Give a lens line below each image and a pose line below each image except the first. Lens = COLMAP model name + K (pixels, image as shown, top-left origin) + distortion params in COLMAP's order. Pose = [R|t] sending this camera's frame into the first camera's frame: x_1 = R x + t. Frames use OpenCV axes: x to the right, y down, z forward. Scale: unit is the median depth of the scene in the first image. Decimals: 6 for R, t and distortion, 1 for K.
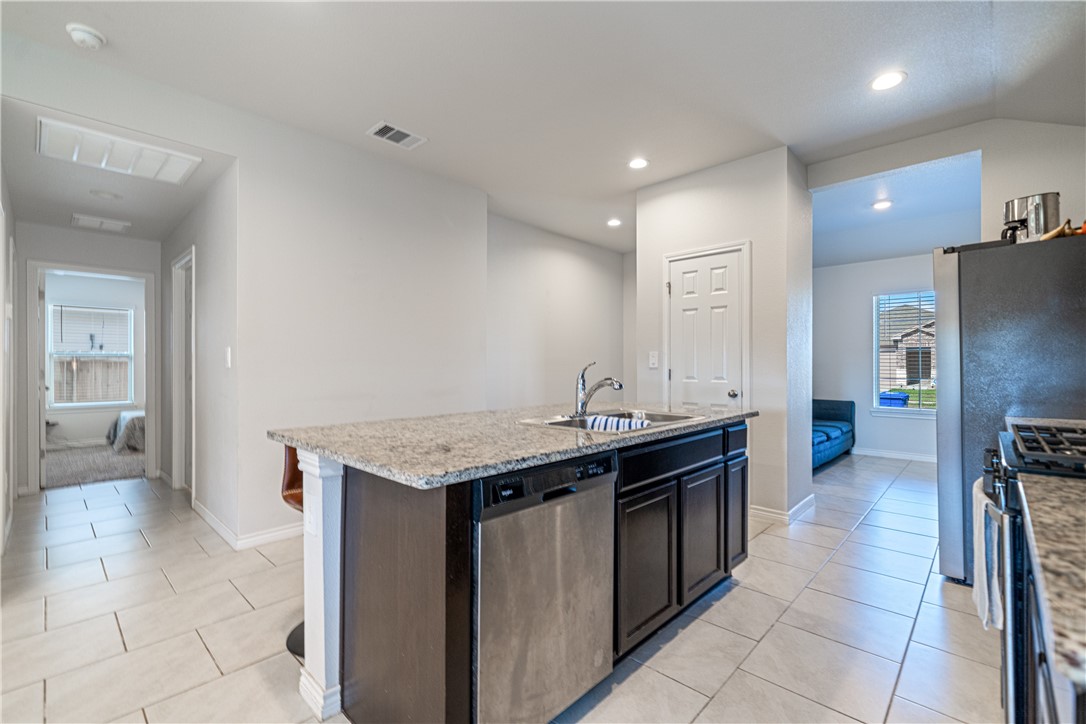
lens RADIAL K [[477.9, 0, 543.0], [0, 477.9, 362.0], [0, 0, 1]] dist [-0.000889, -0.000162]
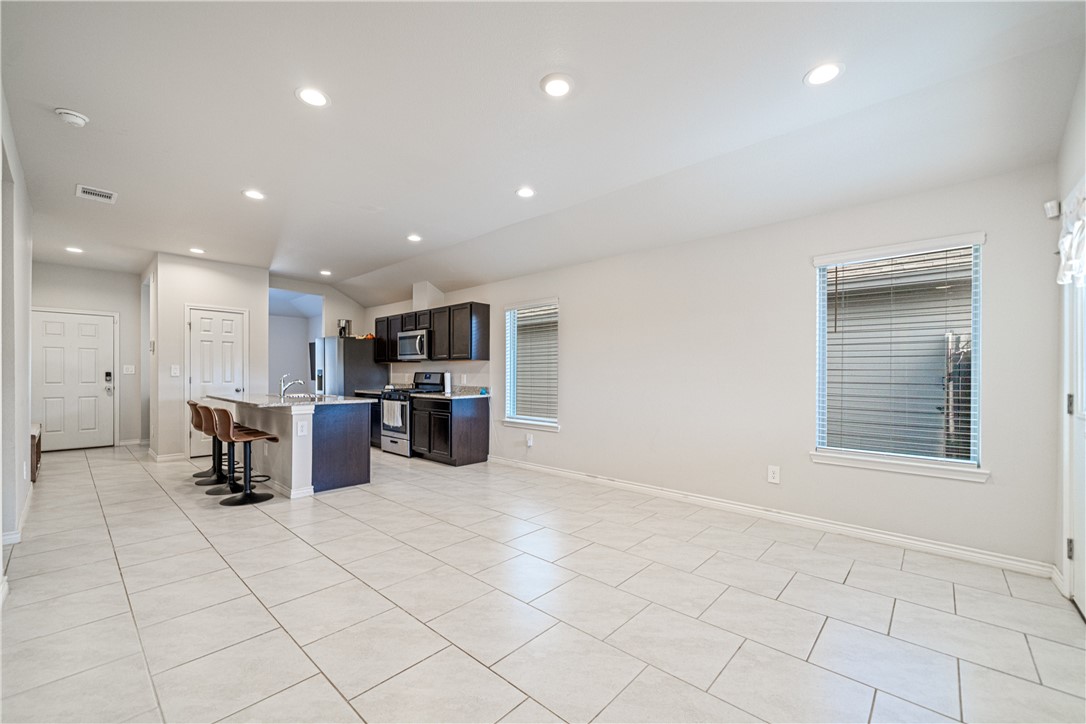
lens RADIAL K [[437.4, 0, 540.8], [0, 437.4, 375.8], [0, 0, 1]] dist [-0.002207, -0.000253]
pose [[-0.021336, -0.000970, 0.999772, -1.252823], [-0.010421, 0.999945, 0.000748, -0.002172], [-0.999718, -0.010402, -0.021345, -0.135530]]
